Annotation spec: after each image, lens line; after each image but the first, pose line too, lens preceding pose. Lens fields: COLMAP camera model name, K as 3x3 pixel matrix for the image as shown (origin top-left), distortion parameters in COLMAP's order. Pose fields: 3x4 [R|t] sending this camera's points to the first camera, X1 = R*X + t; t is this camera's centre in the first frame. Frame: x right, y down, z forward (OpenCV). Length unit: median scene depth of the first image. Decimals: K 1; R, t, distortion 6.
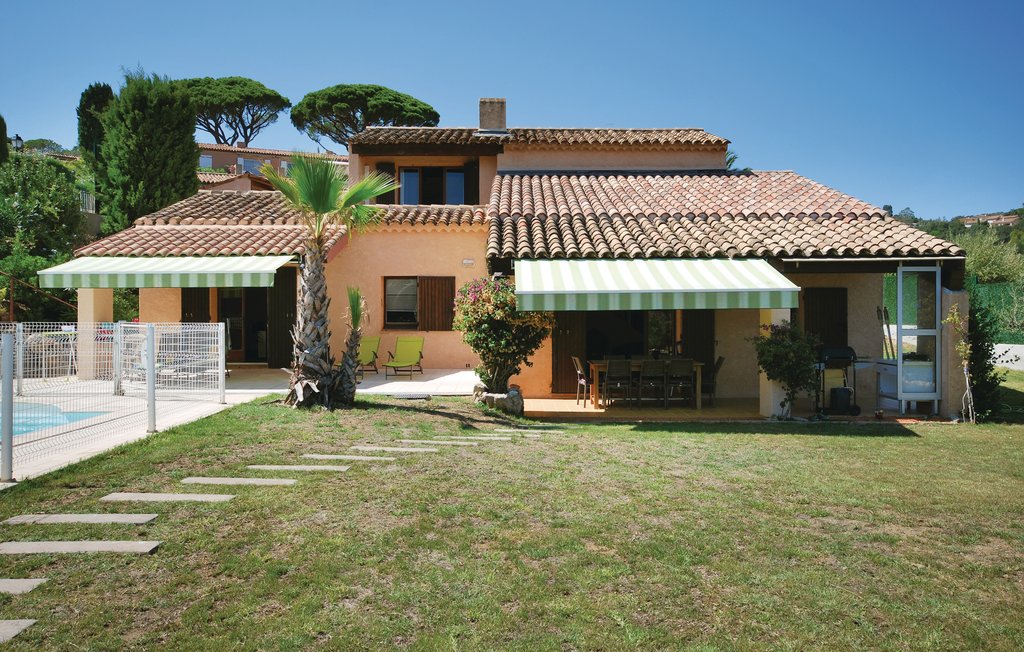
lens RADIAL K [[887.7, 0, 512.0], [0, 887.7, 329.6], [0, 0, 1]] dist [0.010683, 0.001113]
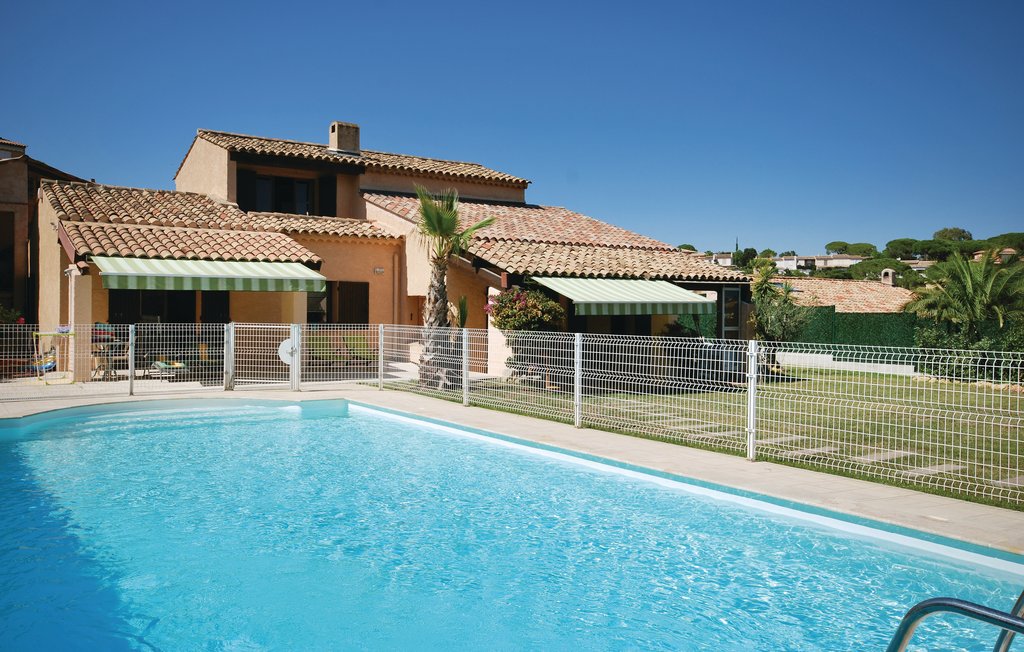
lens RADIAL K [[887.7, 0, 512.3], [0, 887.7, 326.8], [0, 0, 1]] dist [0.010683, 0.001113]
pose [[0.823252, -0.002384, 0.567671, -0.562347], [0.002381, 0.999997, 0.000746, -0.003607], [-0.567671, 0.000737, 0.823255, -0.049172]]
